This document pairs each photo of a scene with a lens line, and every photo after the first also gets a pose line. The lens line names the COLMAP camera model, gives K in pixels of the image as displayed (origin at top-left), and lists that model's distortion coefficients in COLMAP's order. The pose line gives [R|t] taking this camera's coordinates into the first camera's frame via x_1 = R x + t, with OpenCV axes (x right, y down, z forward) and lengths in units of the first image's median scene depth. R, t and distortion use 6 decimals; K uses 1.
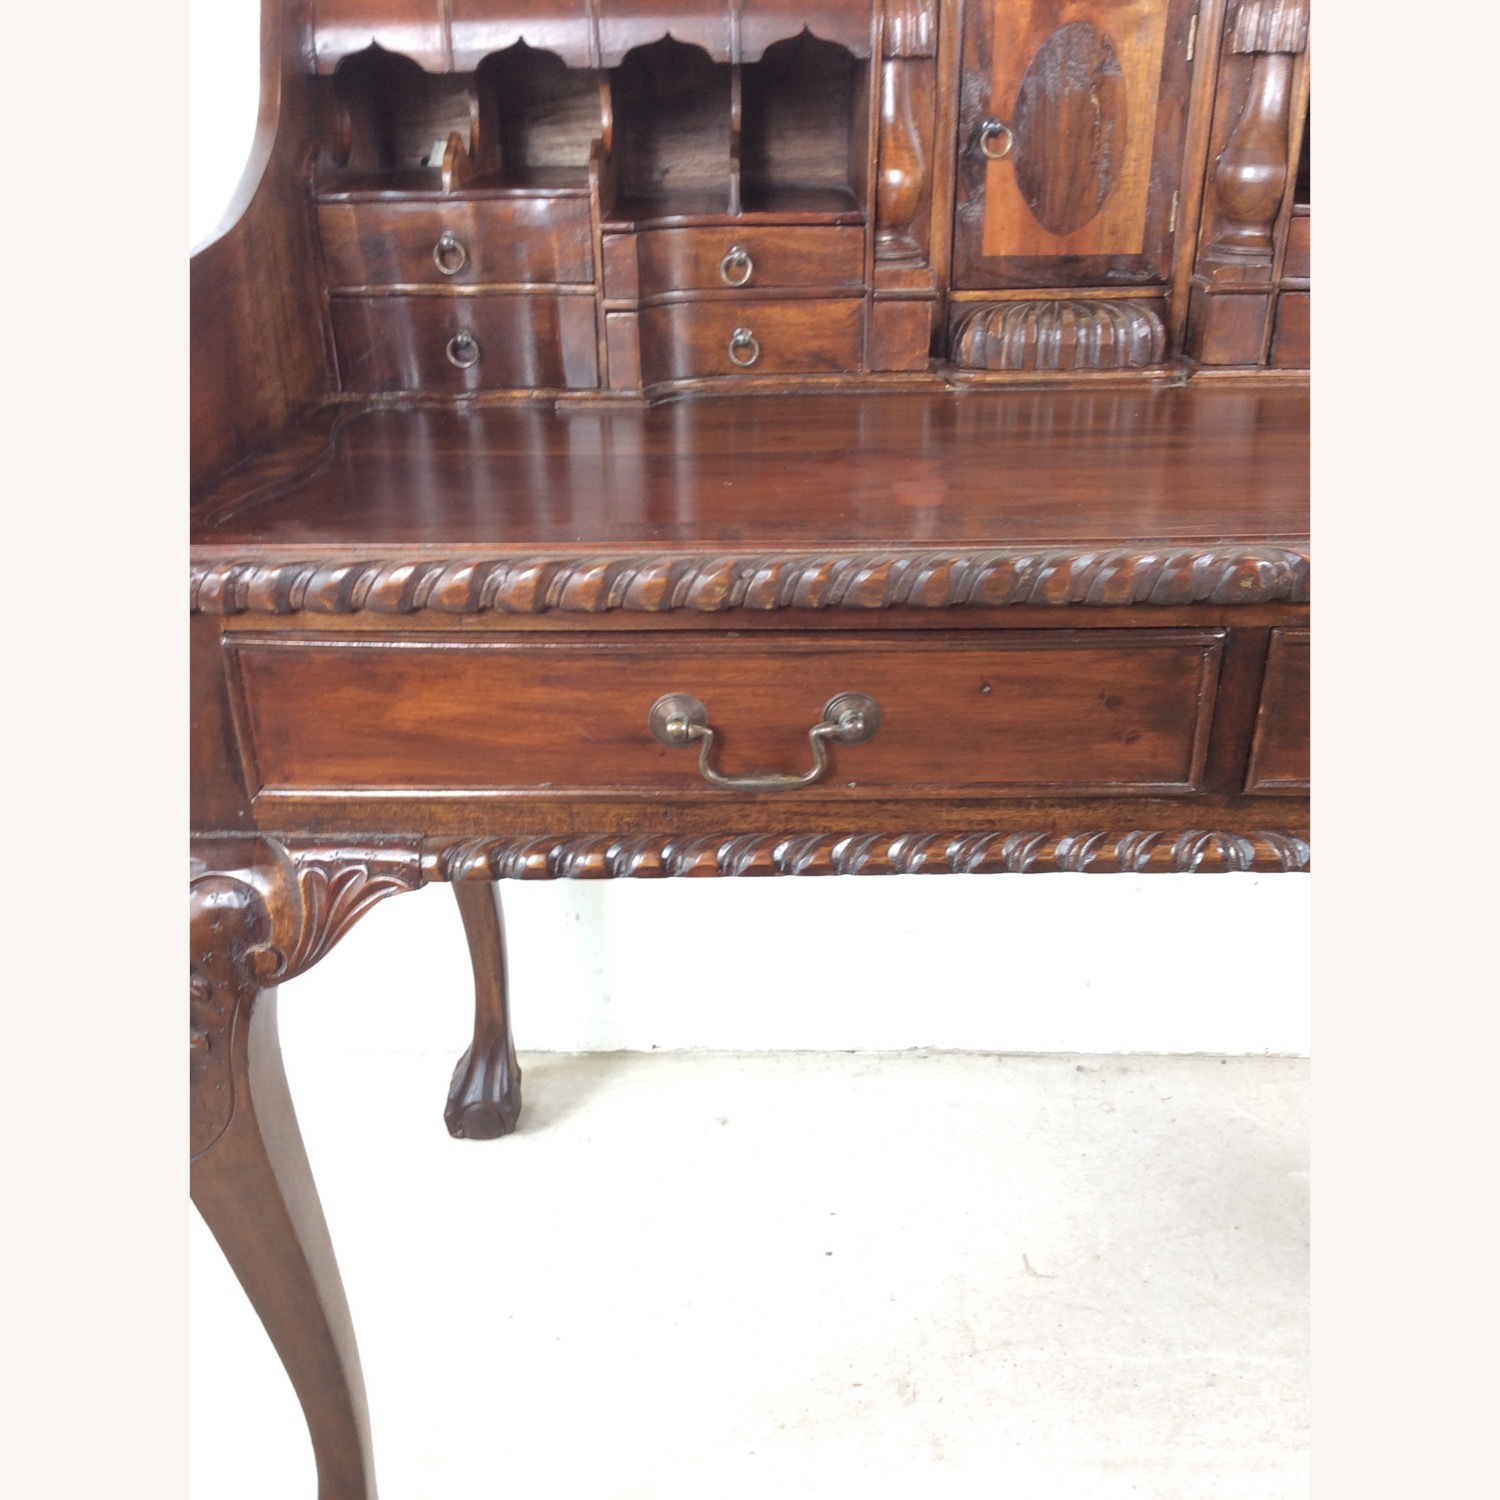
lens RADIAL K [[1371.5, 0, 747.7], [0, 1371.5, 751.7], [0, 0, 1]] dist [0.110519, -0.205752]
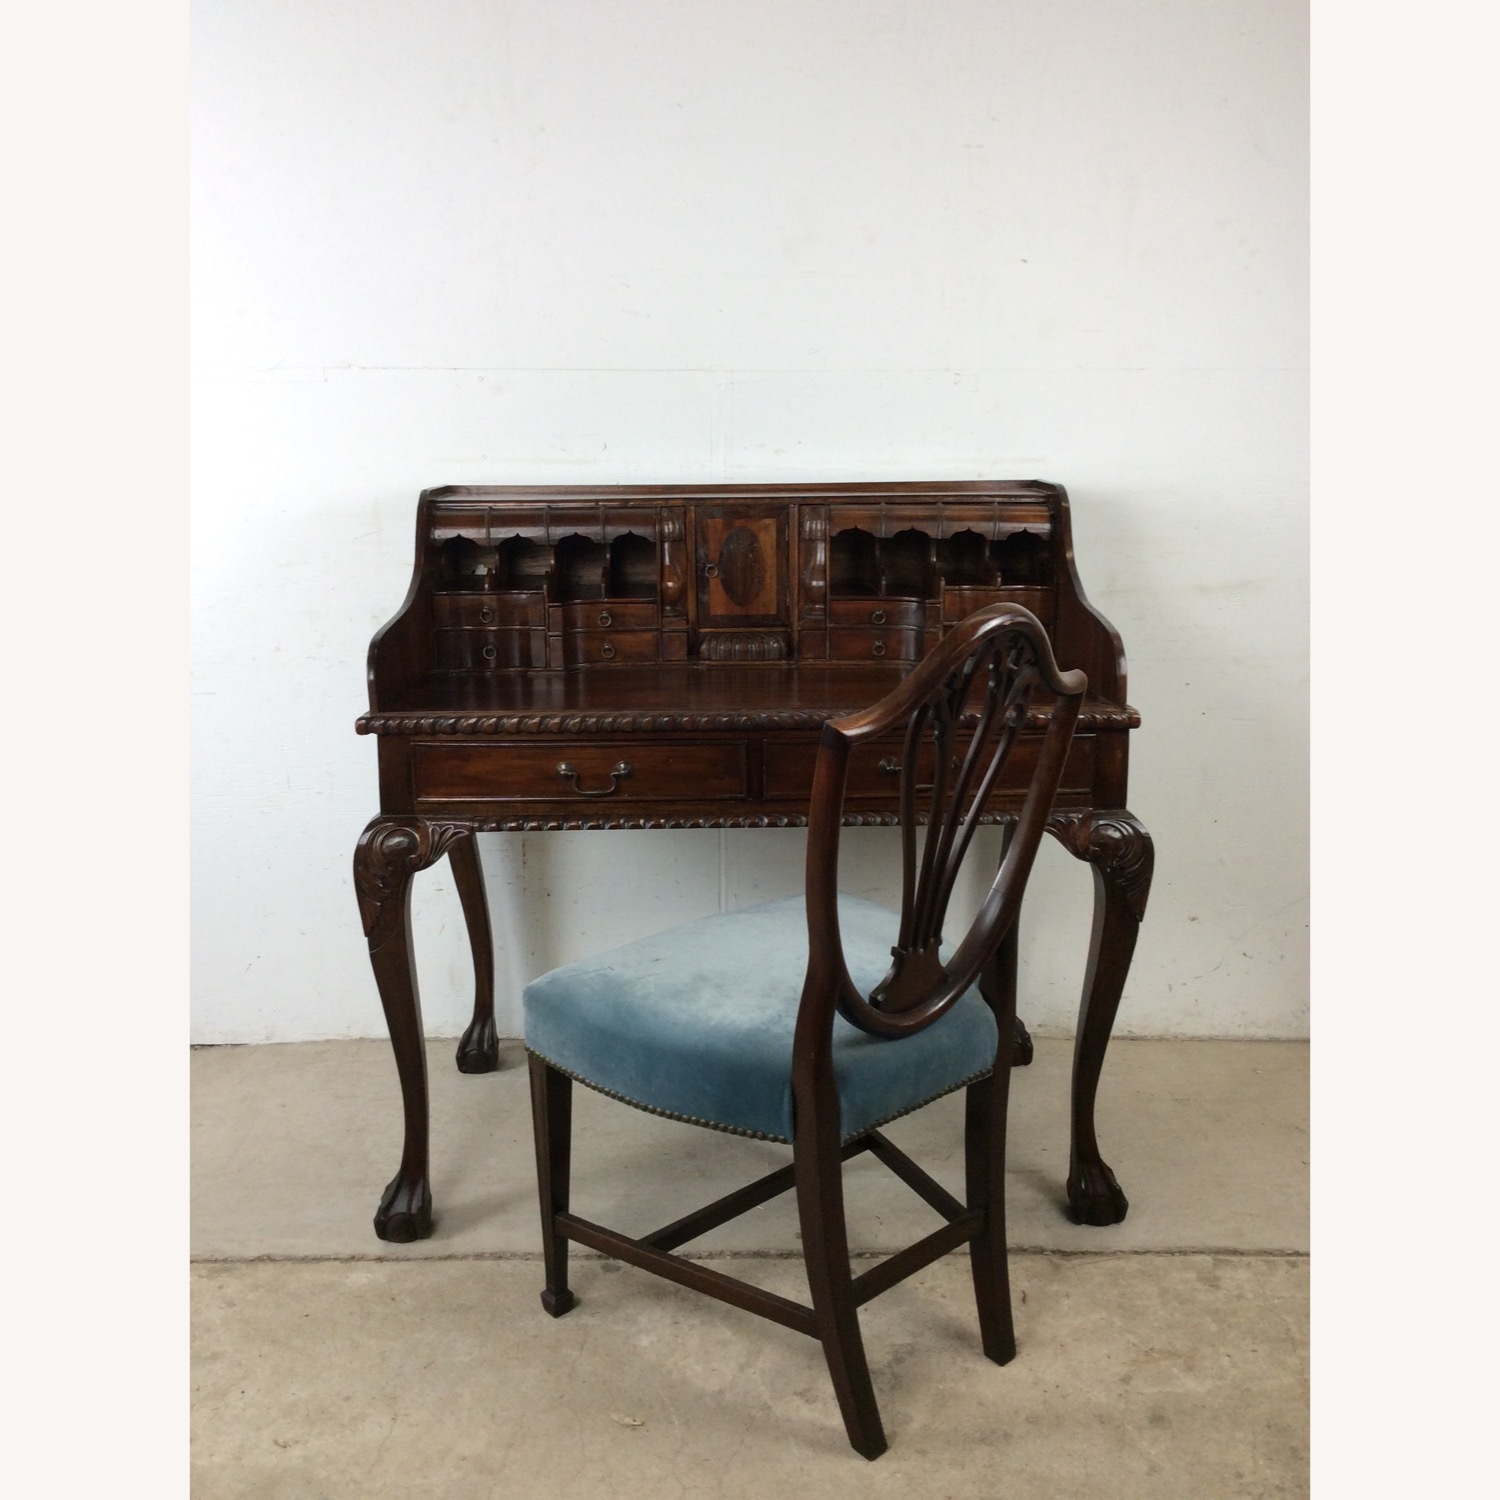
lens RADIAL K [[1358.3, 0, 748.1], [0, 1358.3, 746.0], [0, 0, 1]] dist [0.122476, -0.200581]
pose [[0.999821, -0.001511, 0.018841, 0.197331], [0.005627, 0.975406, -0.220345, 0.392104], [-0.018045, 0.220411, 0.975240, -1.275956]]
